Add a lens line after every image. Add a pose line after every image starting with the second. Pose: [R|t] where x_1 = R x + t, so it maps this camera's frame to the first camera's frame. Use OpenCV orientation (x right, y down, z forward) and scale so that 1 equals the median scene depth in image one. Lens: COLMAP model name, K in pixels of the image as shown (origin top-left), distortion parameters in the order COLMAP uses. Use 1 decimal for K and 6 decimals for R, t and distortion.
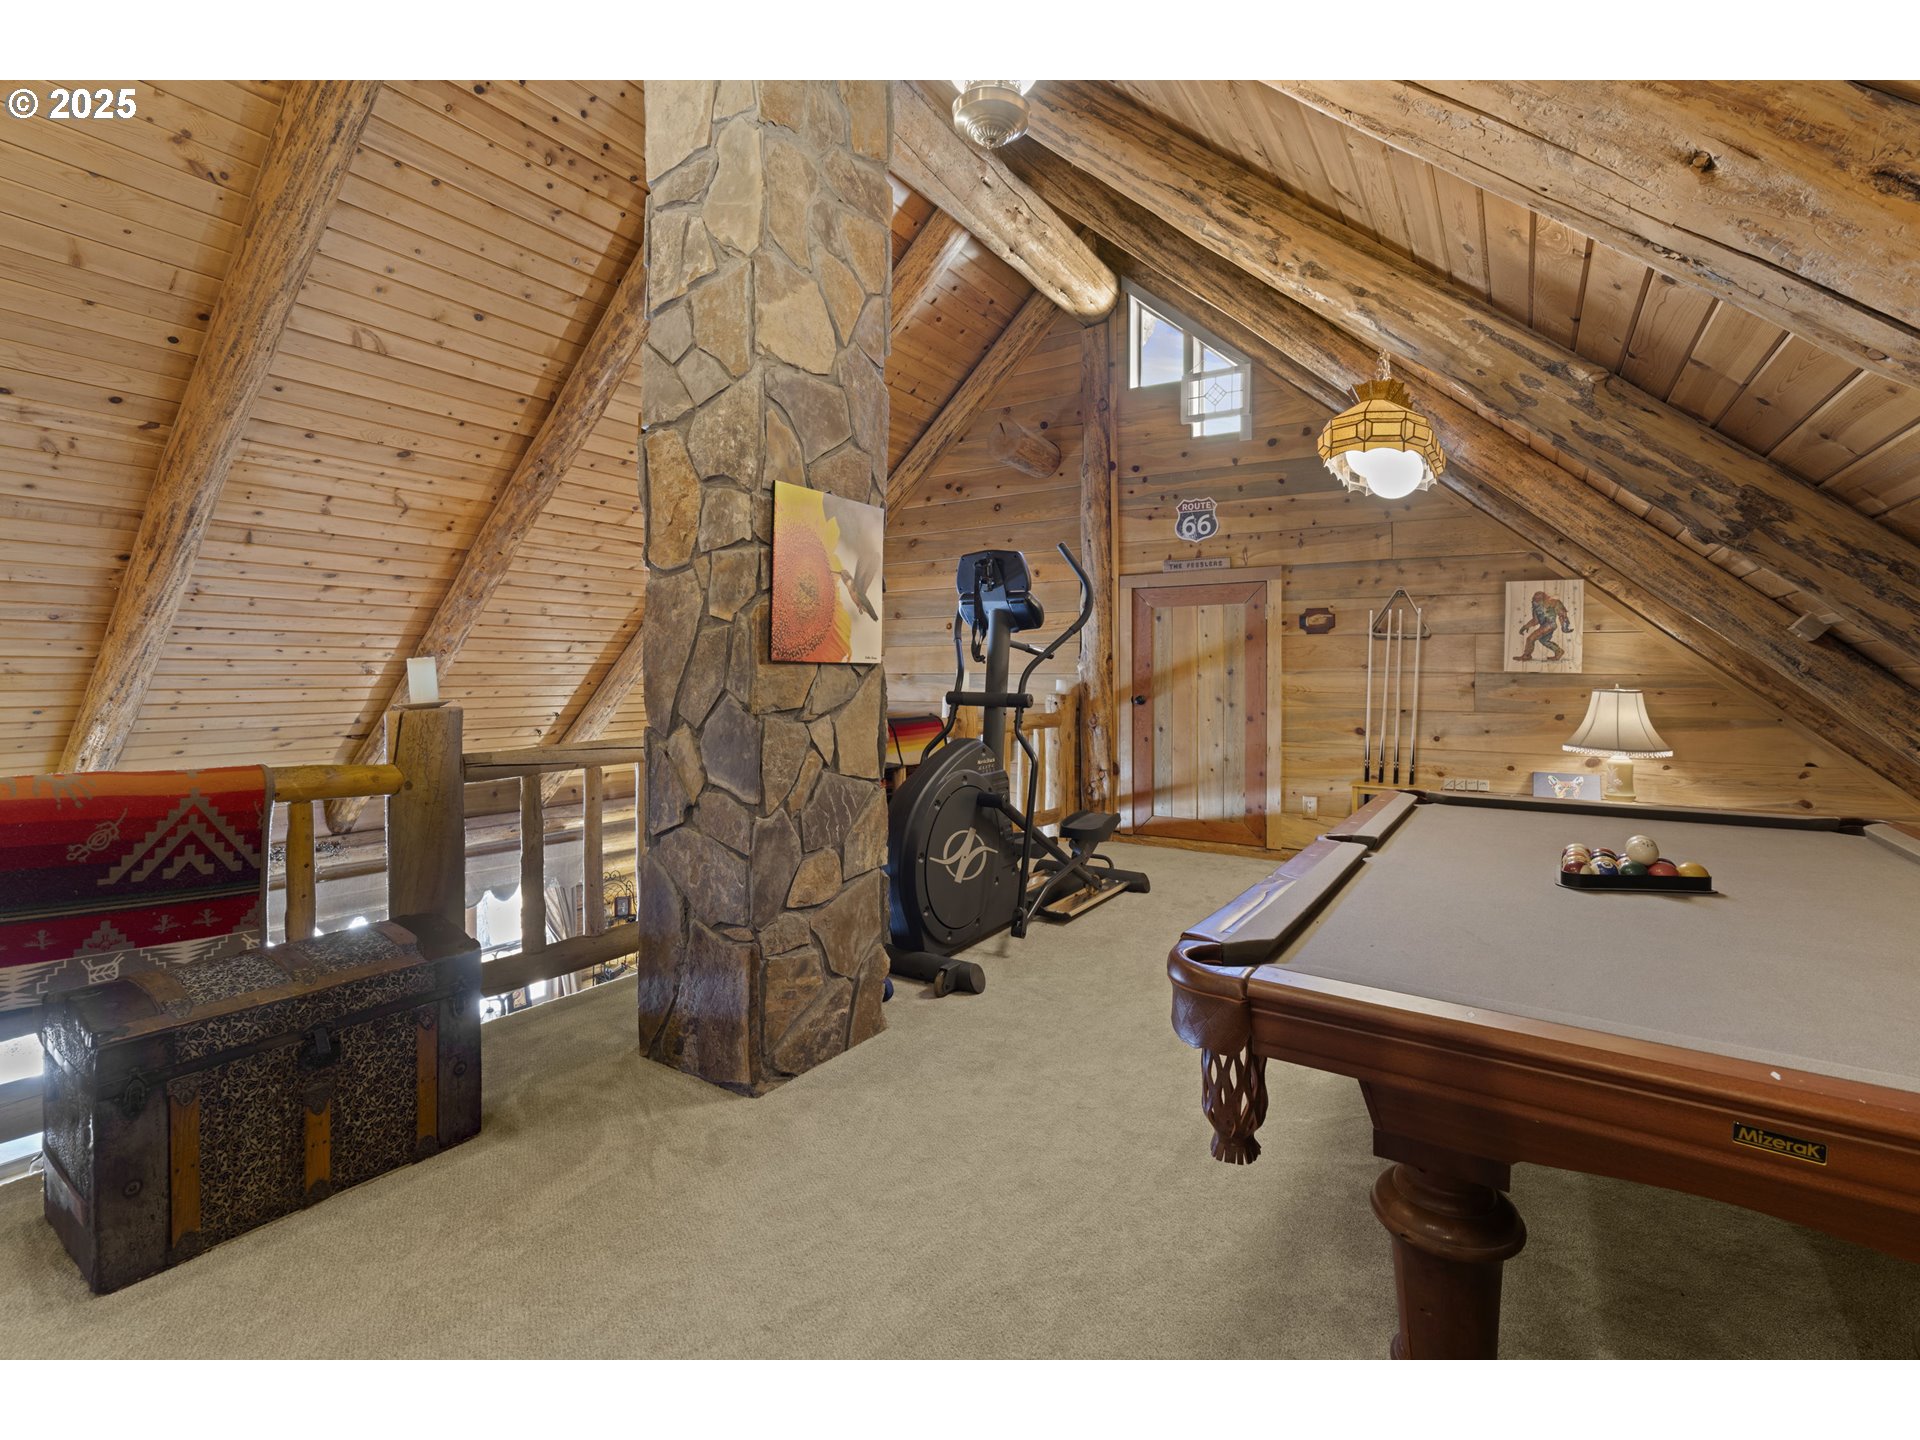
lens RADIAL K [[890.6, 0, 955.0], [0, 890.6, 669.9], [0, 0, 1]] dist [-0.013254, -0.000167]
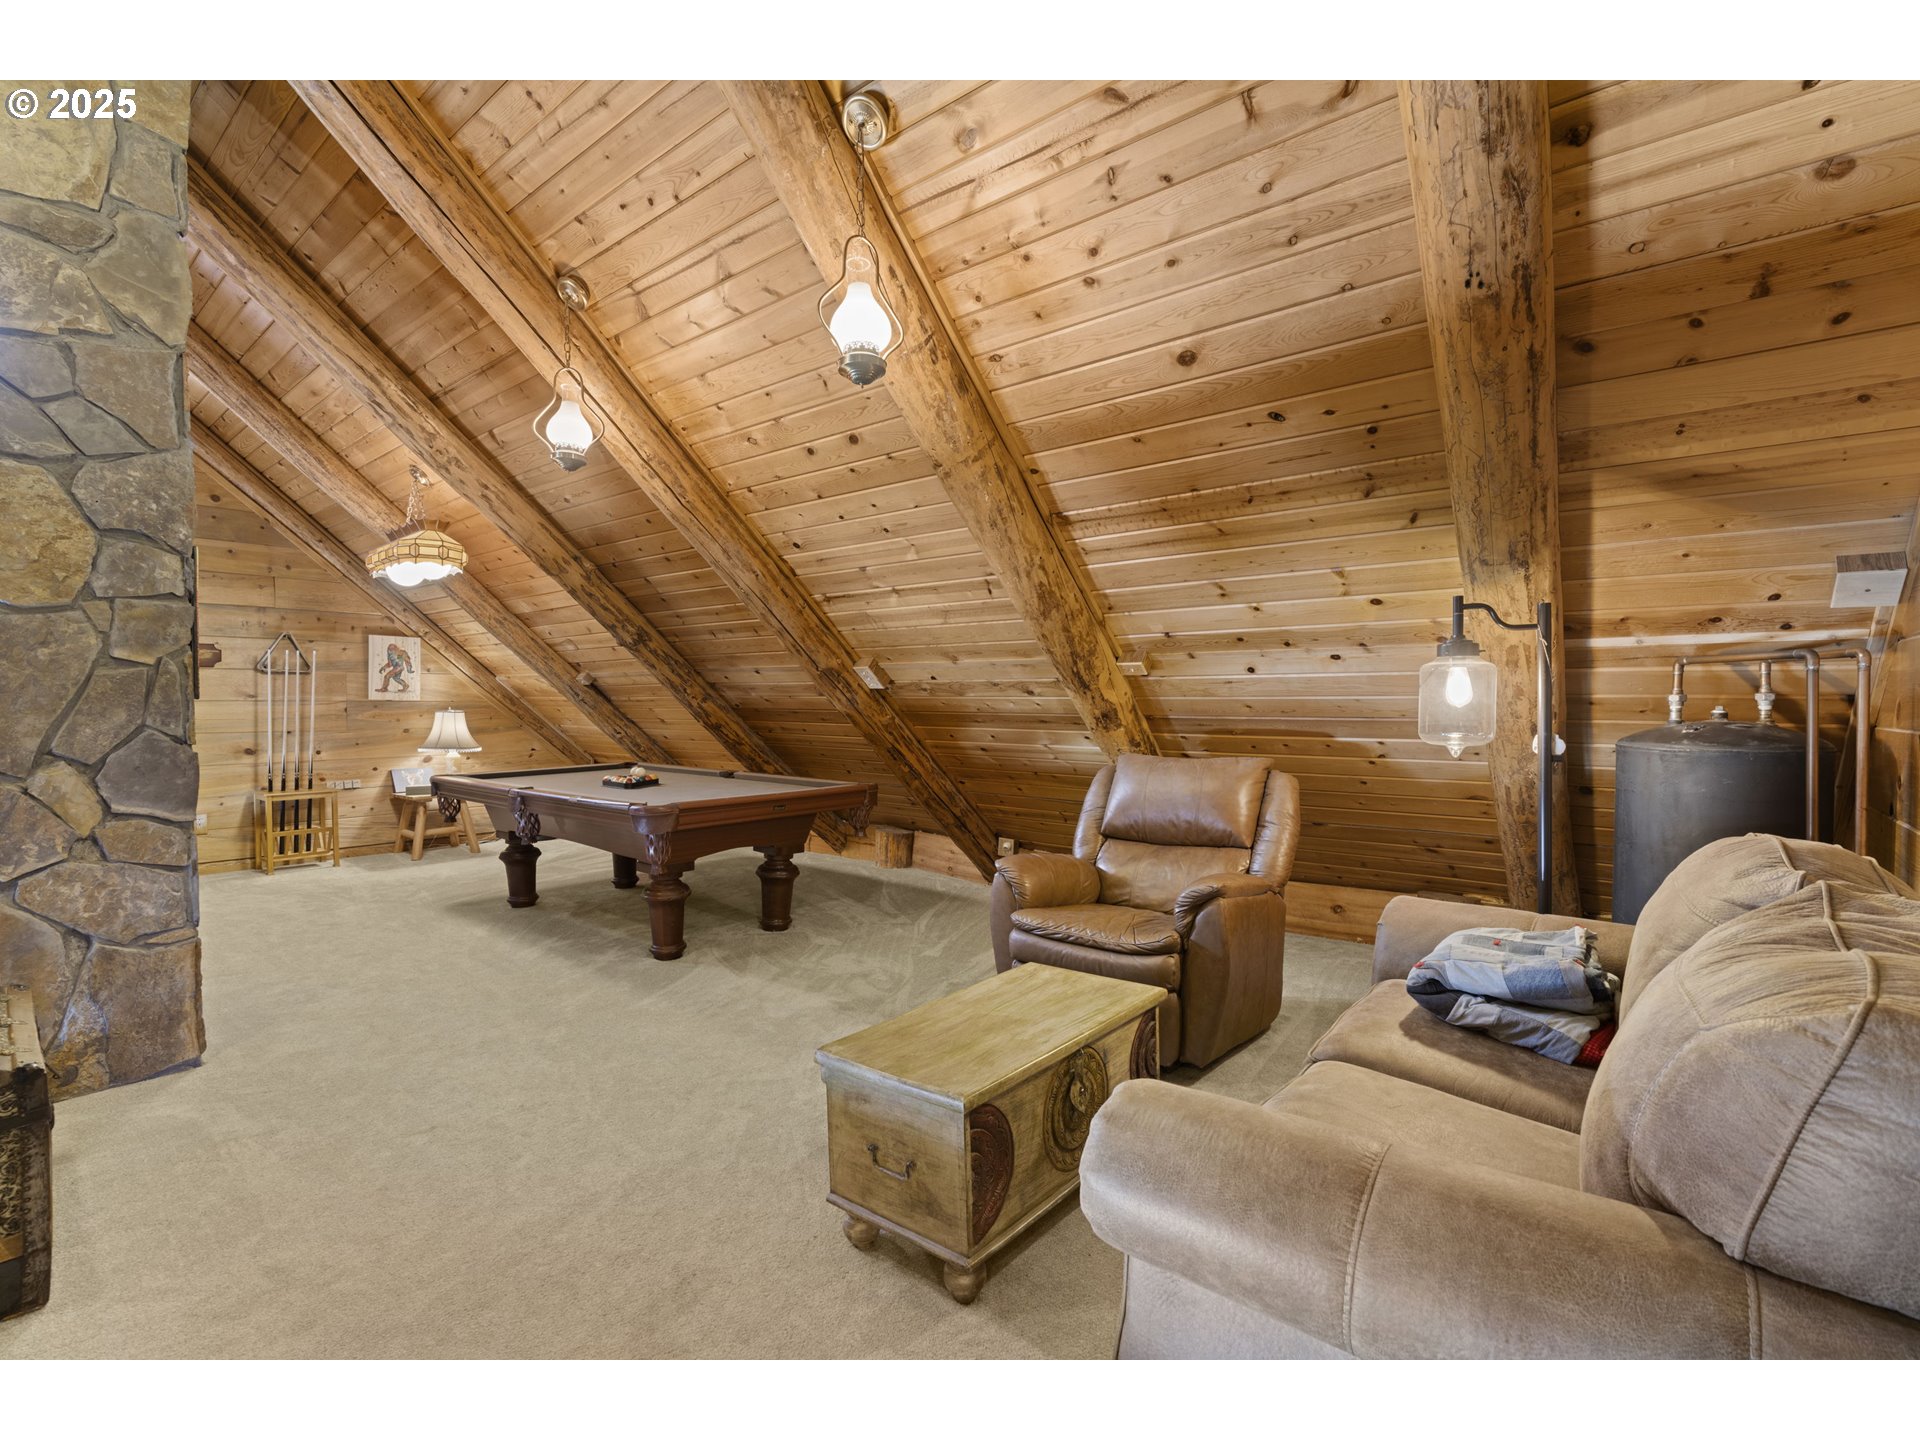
lens RADIAL K [[875.8, 0, 960.0], [0, 875.8, 720.0], [0, 0, 1]] dist [-0.000907, -0.000171]
pose [[0.110718, -0.031448, 0.993354, -0.735407], [-0.000445, 0.999498, 0.031692, -0.011738], [-0.993852, -0.003951, 0.110648, -0.081935]]
